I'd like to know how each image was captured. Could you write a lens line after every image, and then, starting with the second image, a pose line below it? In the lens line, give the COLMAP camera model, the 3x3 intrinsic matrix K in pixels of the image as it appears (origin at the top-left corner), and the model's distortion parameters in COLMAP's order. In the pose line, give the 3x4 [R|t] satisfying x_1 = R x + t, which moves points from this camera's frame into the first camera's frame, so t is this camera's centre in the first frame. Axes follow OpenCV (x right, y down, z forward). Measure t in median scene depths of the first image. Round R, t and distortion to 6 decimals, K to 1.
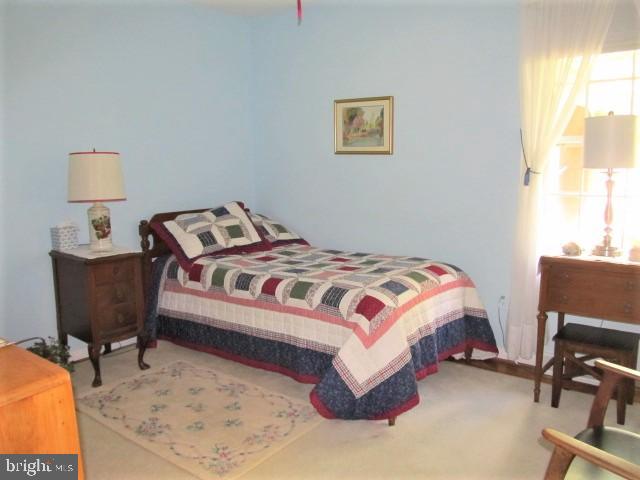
lens RADIAL K [[522.6, 0, 320.0], [0, 522.6, 240.0], [0, 0, 1]] dist [-0.000641, -0.006514]
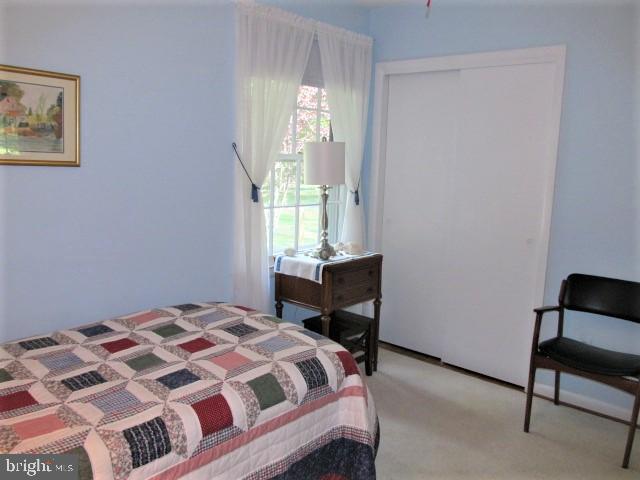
lens RADIAL K [[522.6, 0, 320.0], [0, 522.6, 240.0], [0, 0, 1]] dist [-0.000641, -0.006514]
pose [[0.099858, -0.136478, 0.985597, -0.479670], [0.126685, 0.984231, 0.123454, -0.117267], [-0.986904, 0.112533, 0.115573, 0.645345]]
